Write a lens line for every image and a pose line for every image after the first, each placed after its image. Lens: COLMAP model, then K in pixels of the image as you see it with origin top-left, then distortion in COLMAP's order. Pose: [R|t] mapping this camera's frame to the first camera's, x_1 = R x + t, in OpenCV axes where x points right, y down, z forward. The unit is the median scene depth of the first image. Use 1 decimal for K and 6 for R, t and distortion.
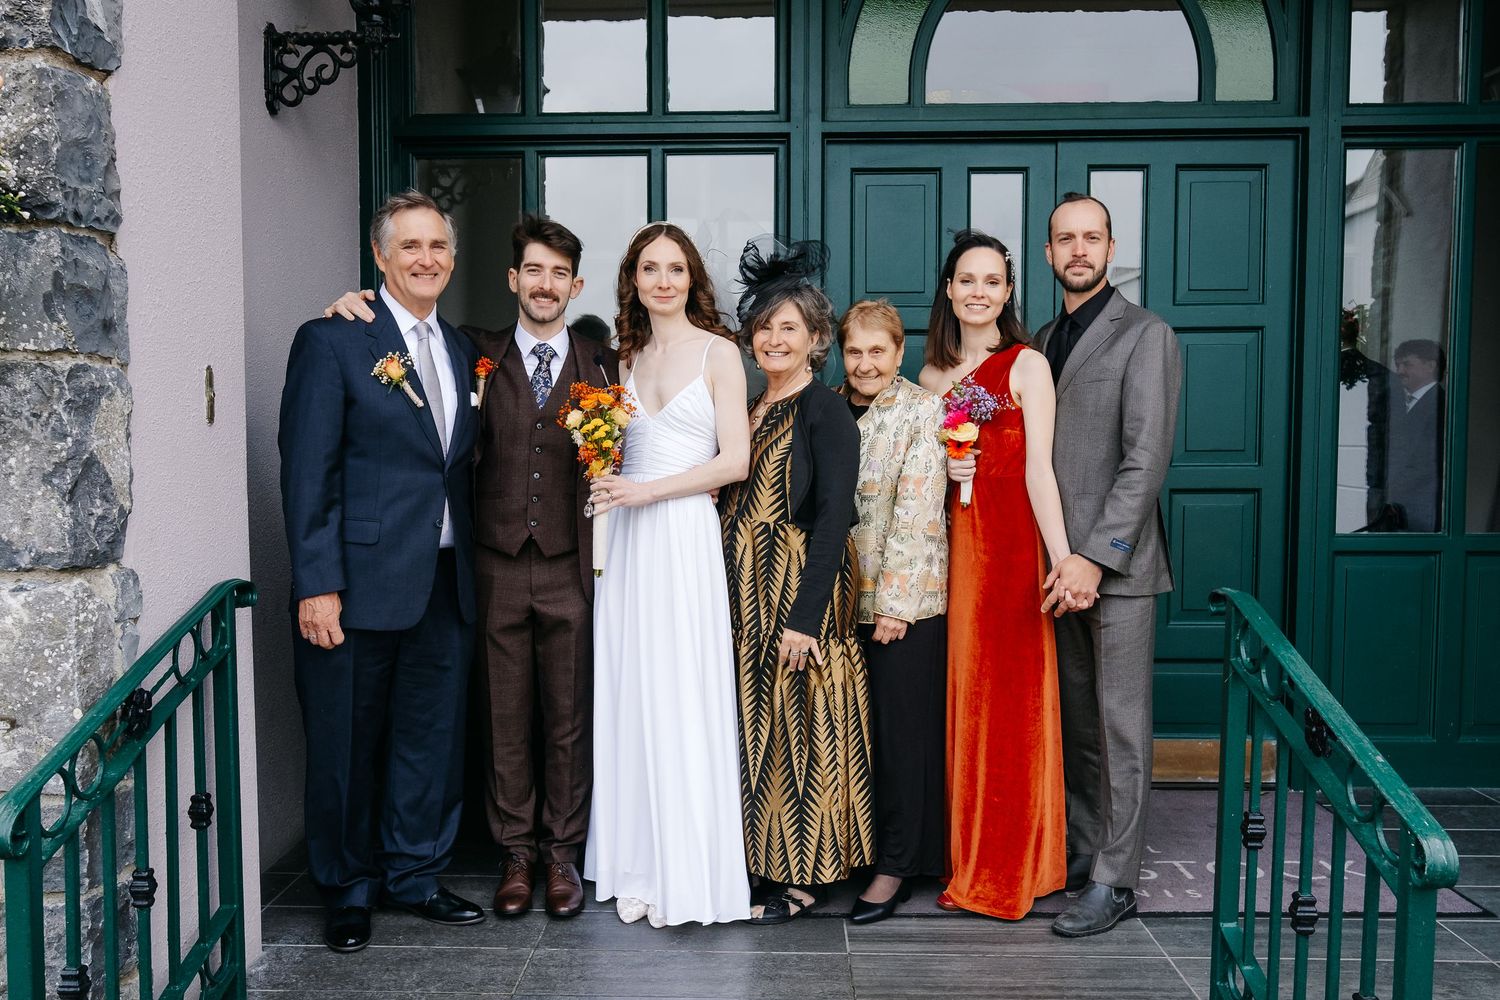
lens RADIAL K [[1195.2, 0, 750.0], [0, 1195.2, 500.0], [0, 0, 1]] dist [0.002969, -0.005639]
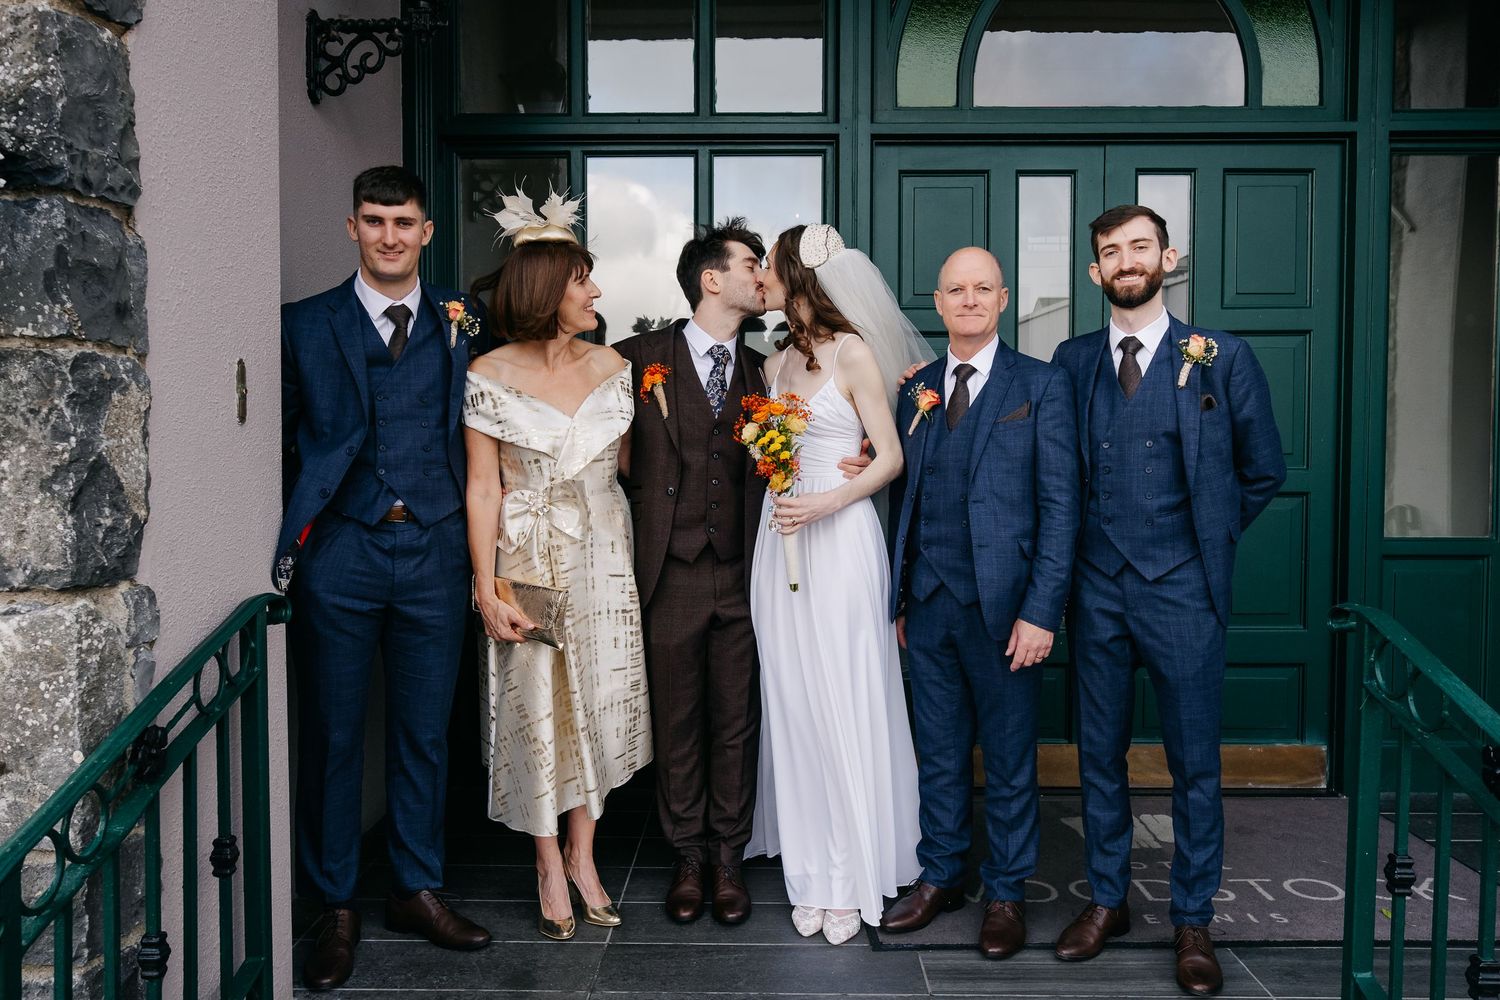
lens RADIAL K [[1138.2, 0, 791.9], [0, 1138.2, 473.9], [0, 0, 1]] dist [-0.003855, 0.009763]
pose [[0.999807, 0.001368, 0.019592, -0.058349], [-0.000916, 0.999735, -0.023018, -0.006308], [-0.019618, 0.022996, 0.999543, 0.150104]]
